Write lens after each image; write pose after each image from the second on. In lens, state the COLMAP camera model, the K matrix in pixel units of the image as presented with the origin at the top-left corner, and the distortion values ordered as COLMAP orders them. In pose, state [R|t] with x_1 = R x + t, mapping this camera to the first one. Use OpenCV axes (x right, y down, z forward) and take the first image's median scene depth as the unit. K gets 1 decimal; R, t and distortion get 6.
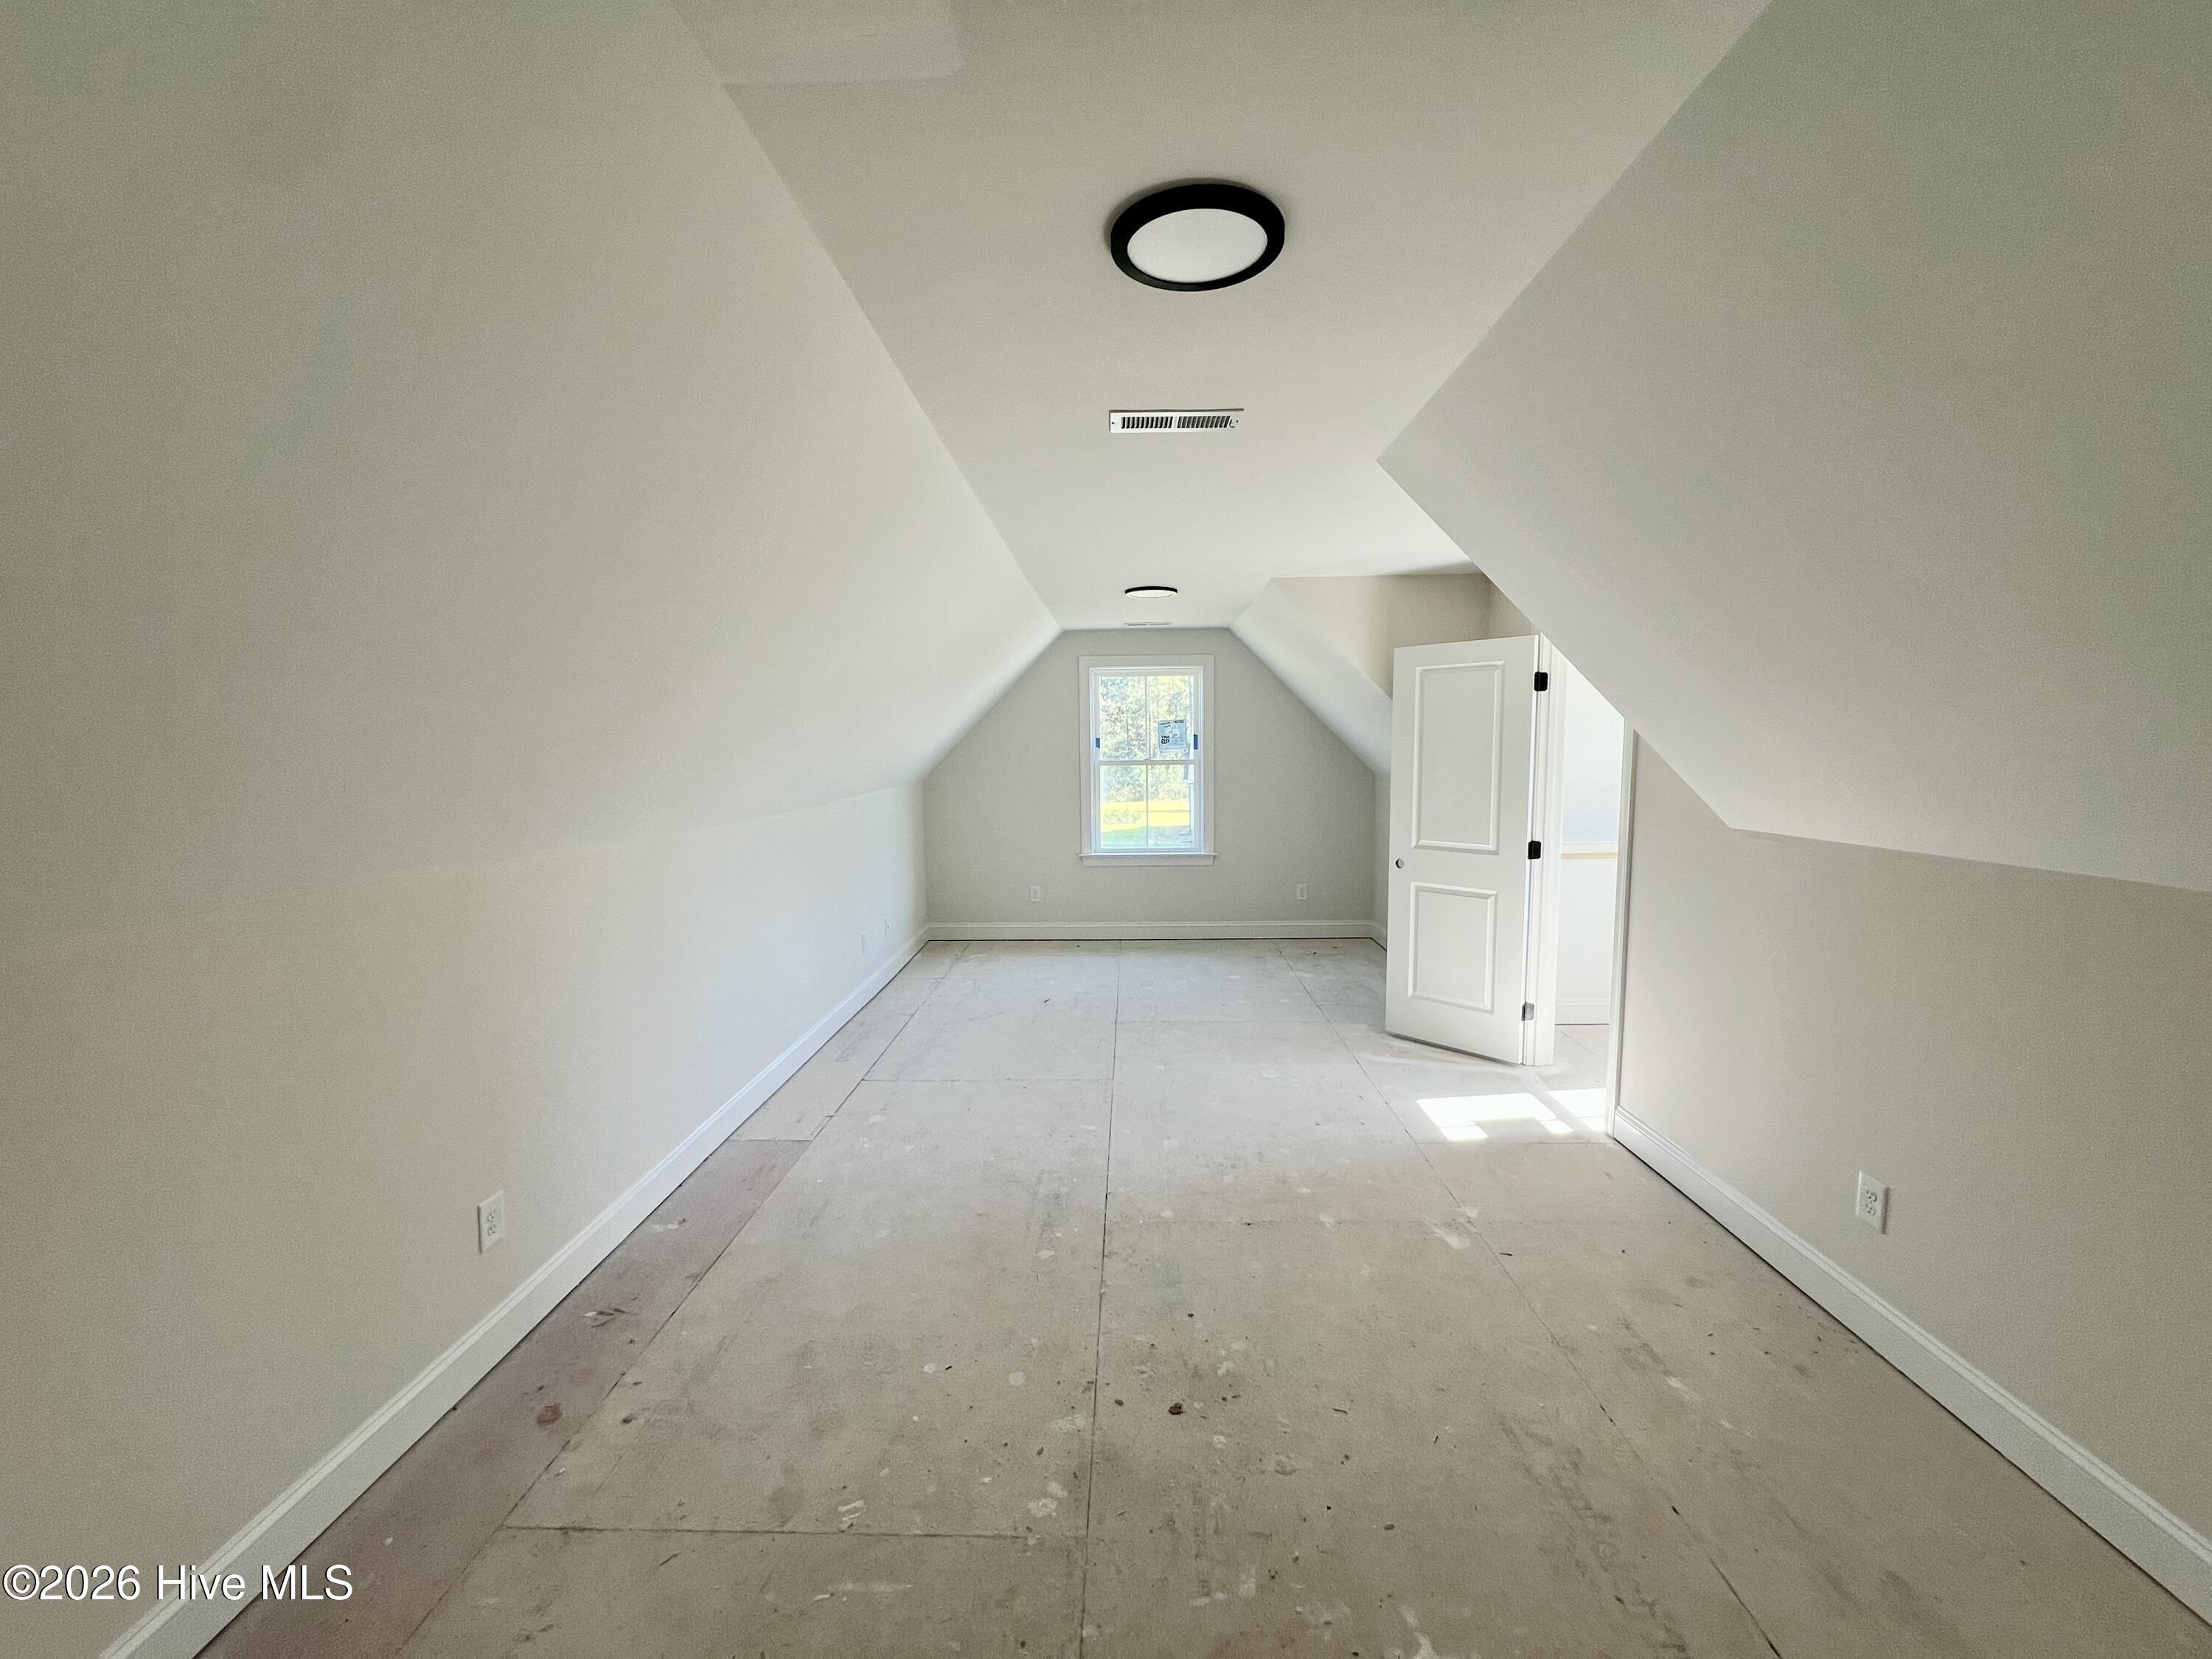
lens RADIAL K [[882.8, 0, 1104.3], [0, 882.8, 833.7], [0, 0, 1]] dist [-0.002120, 0.000162]
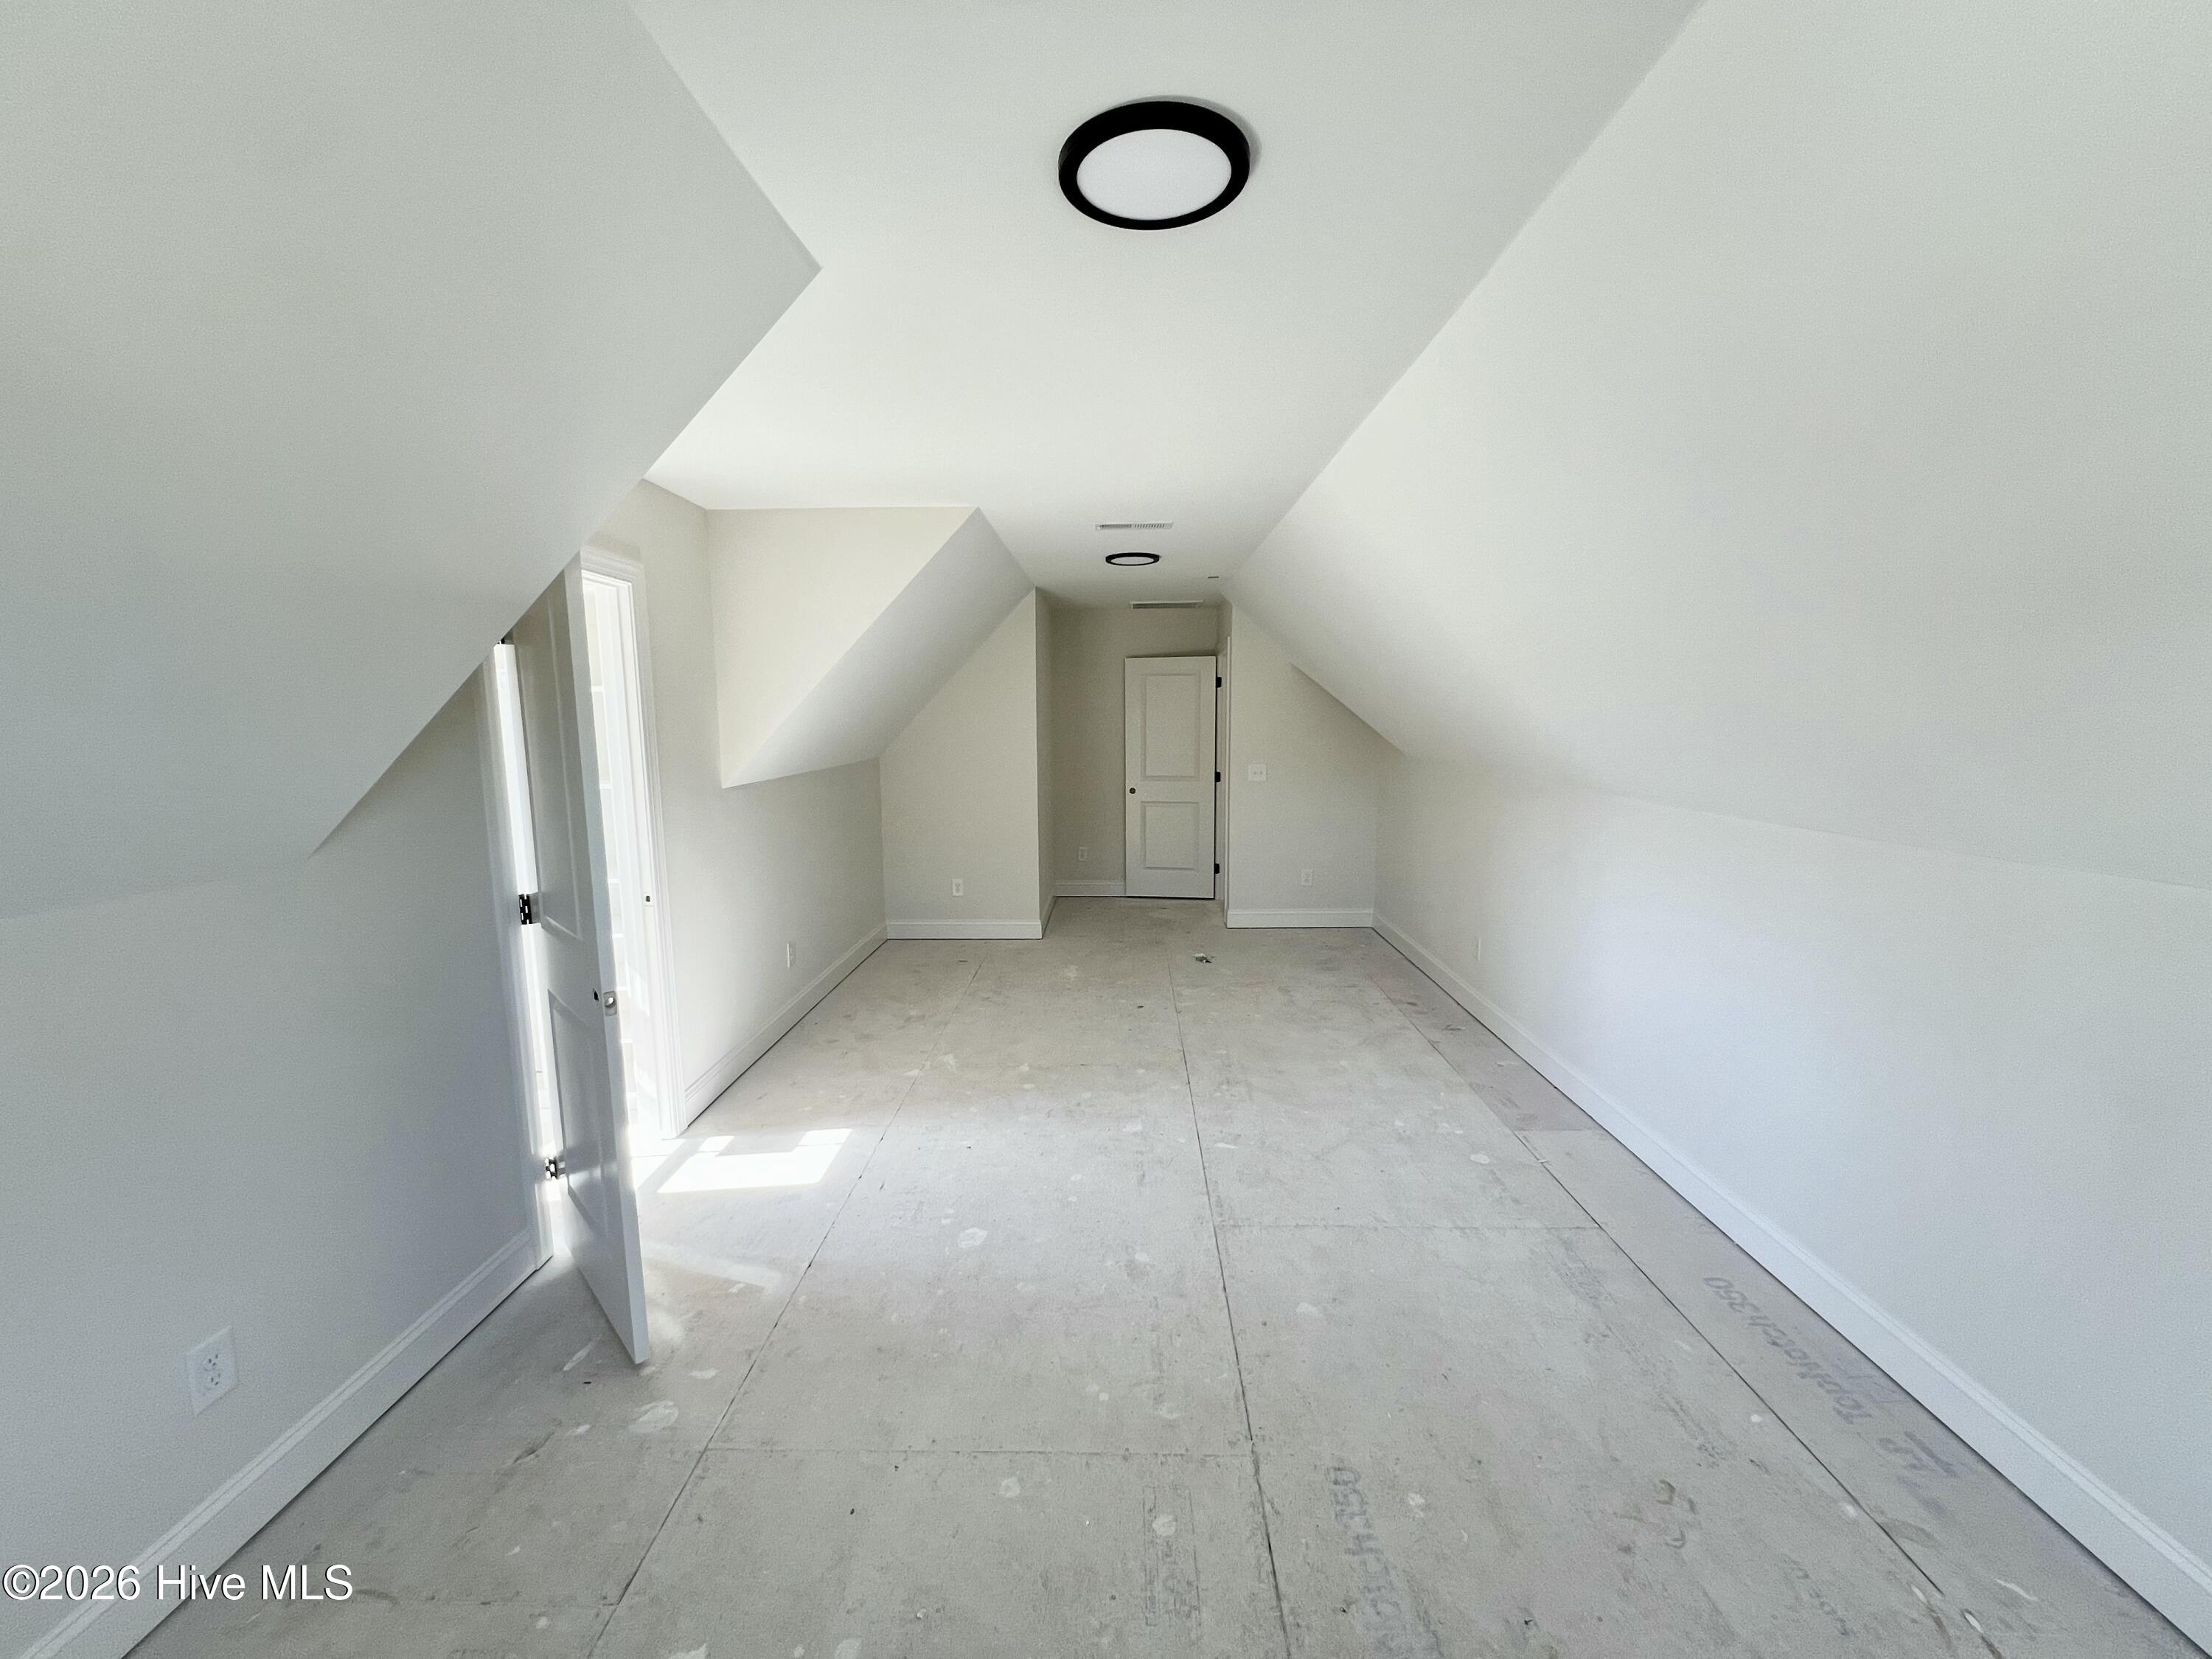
lens RADIAL K [[882.8, 0, 1104.3], [0, 882.8, 833.7], [0, 0, 1]] dist [-0.002120, 0.000162]
pose [[-0.999739, 0.021778, -0.006908, 0.129981], [0.019540, 0.971695, 0.235430, -0.236963], [0.011839, 0.235233, -0.971867, 2.249483]]
